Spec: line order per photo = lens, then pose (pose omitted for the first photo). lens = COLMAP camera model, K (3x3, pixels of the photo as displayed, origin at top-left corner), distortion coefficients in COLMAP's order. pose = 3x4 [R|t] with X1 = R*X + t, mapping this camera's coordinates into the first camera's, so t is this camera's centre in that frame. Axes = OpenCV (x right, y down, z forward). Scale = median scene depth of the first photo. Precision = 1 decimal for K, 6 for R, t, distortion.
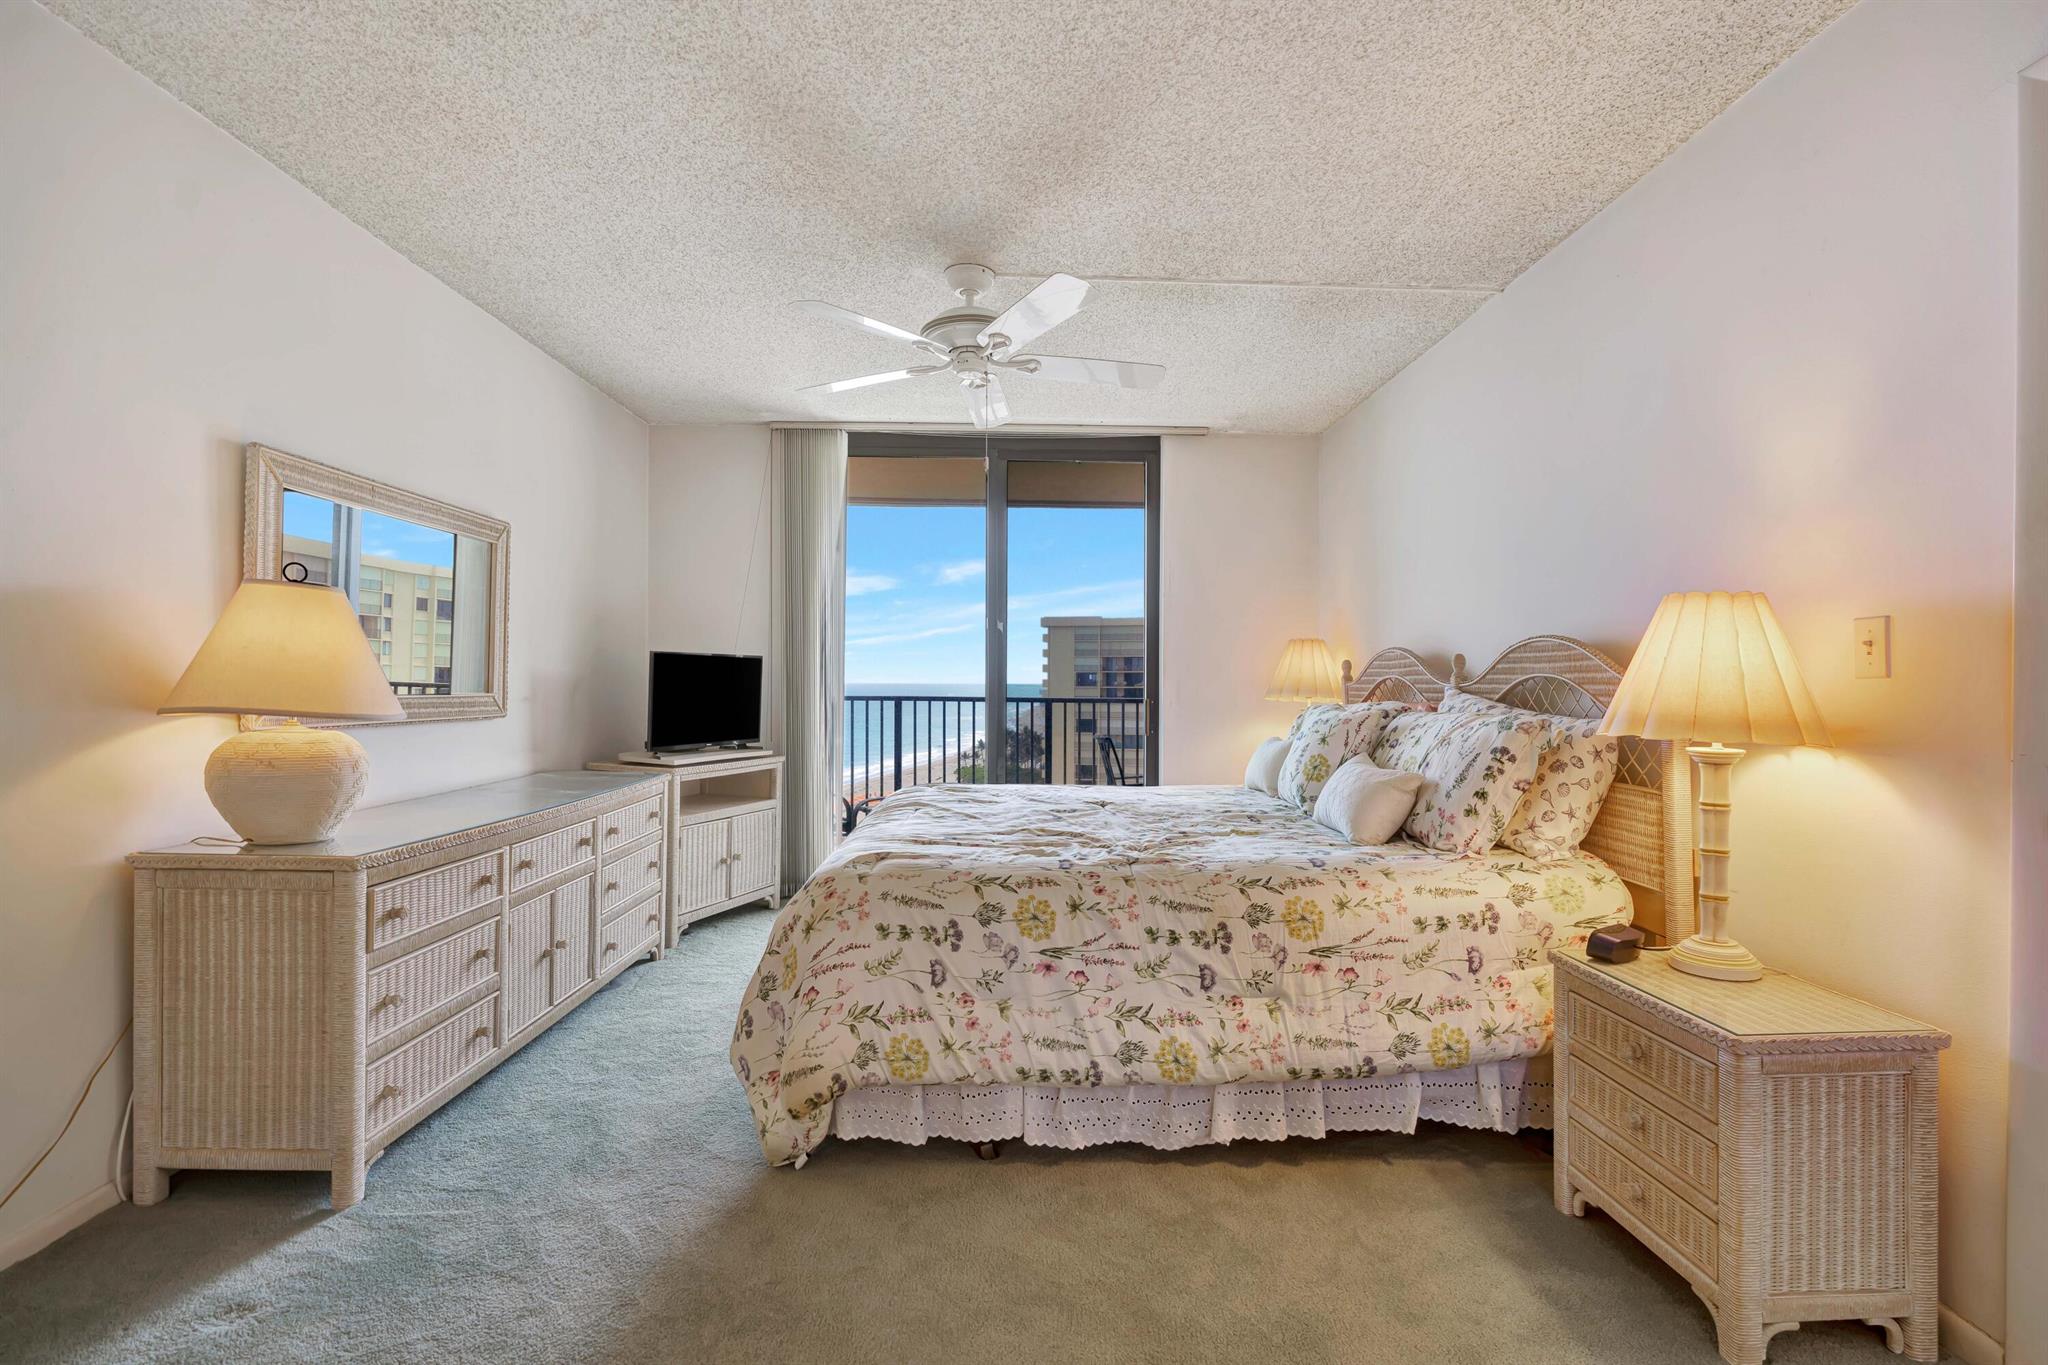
lens RADIAL K [[931.7, 0, 1021.2], [0, 931.7, 702.5], [0, 0, 1]] dist [-0.018133, 0.010321]
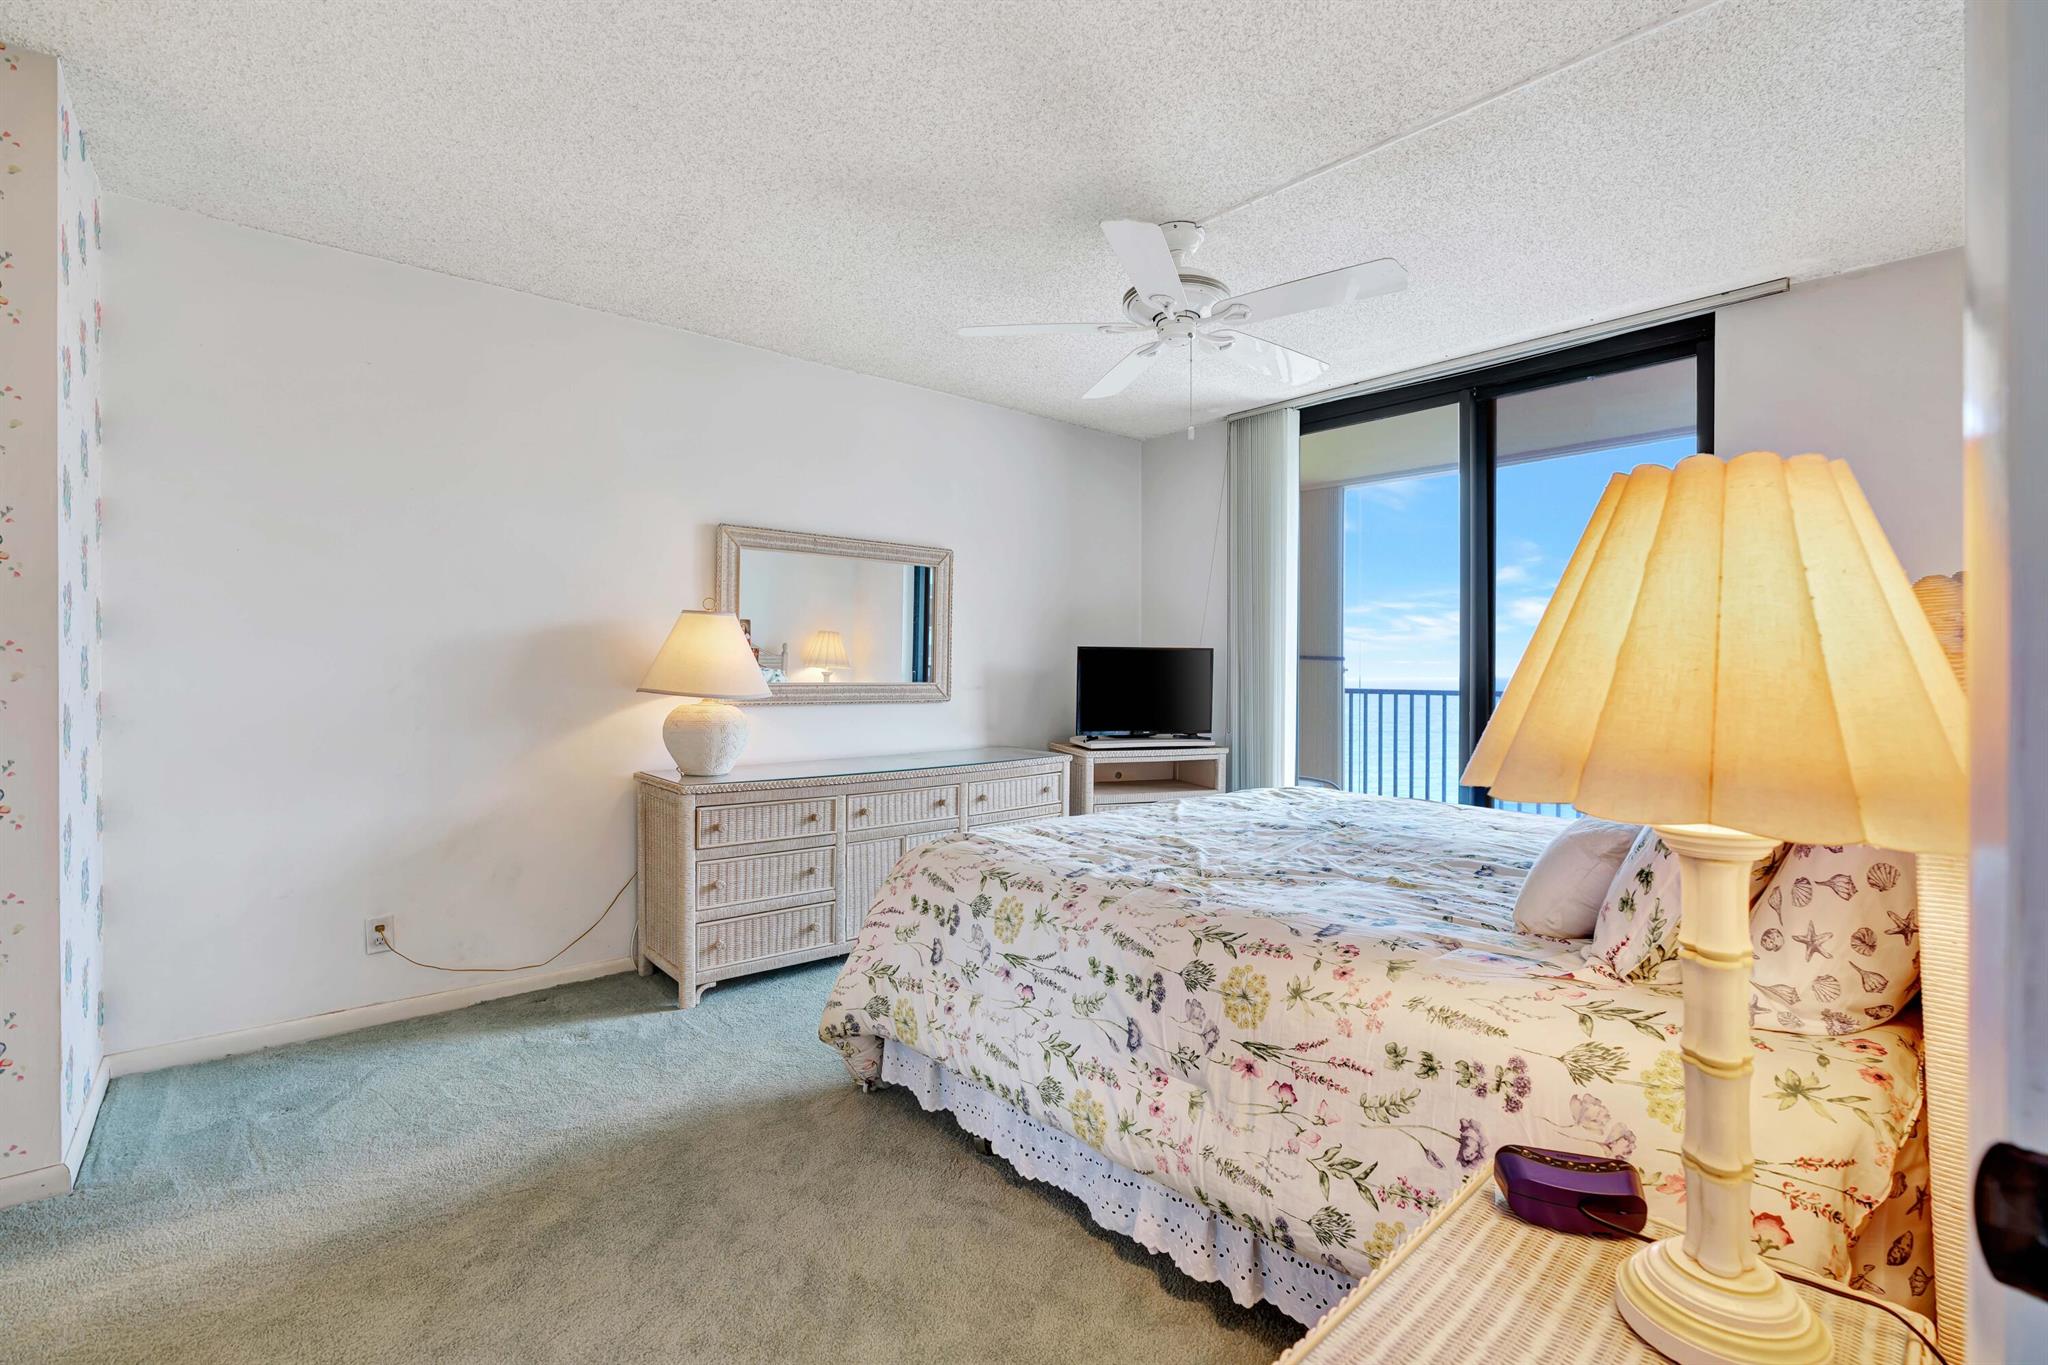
lens RADIAL K [[924.8, 0, 1032.0], [0, 924.8, 689.3], [0, 0, 1]] dist [-0.013811, 0.007676]
pose [[0.636786, 0.012064, -0.770946, 0.761515], [-0.015763, 0.999872, 0.002626, -0.008315], [0.770880, 0.010481, 0.636895, 0.410732]]
